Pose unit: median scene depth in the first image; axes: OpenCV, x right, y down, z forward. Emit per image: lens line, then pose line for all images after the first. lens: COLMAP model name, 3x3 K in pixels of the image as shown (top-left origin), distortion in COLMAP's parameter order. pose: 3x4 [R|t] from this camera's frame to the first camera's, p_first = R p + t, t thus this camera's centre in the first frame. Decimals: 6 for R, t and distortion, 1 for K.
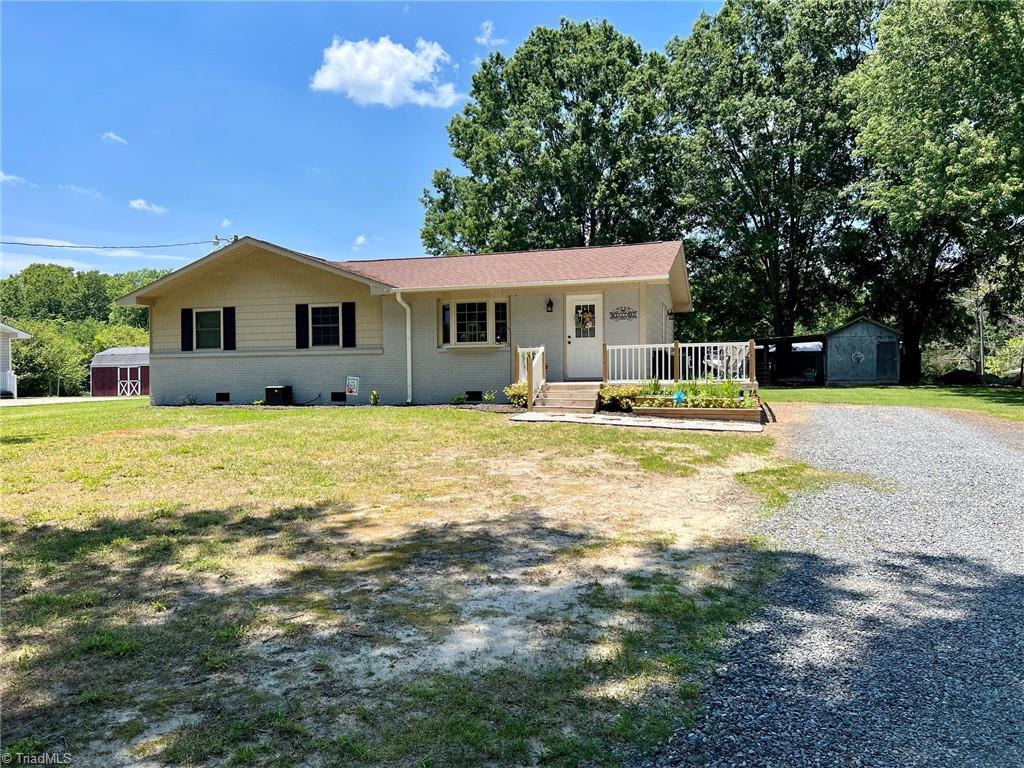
lens RADIAL K [[769.6, 0, 512.0], [0, 769.6, 384.0], [0, 0, 1]] dist [0.056382, -0.053002]
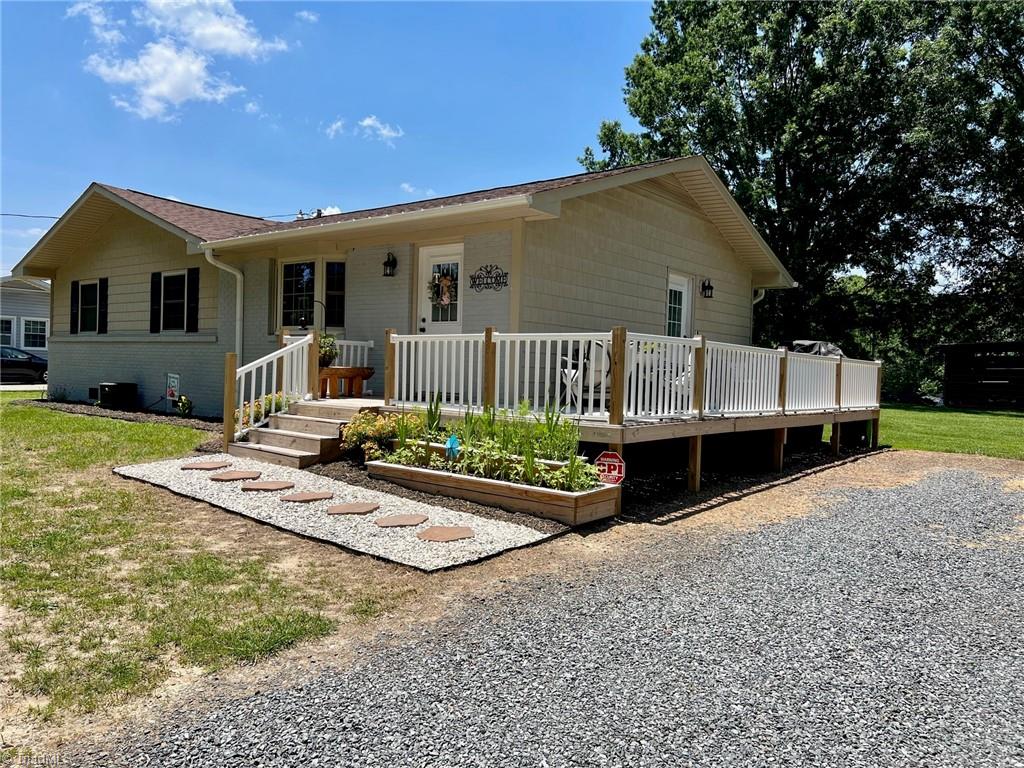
lens RADIAL K [[792.3, 0, 514.7], [0, 792.3, 407.6], [0, 0, 1]] dist [0.002205, -0.047231]
pose [[0.930716, 0.056293, -0.361384, 0.348414], [-0.044772, 0.998189, 0.040183, -0.022898], [0.362991, -0.021219, 0.931551, 0.467363]]
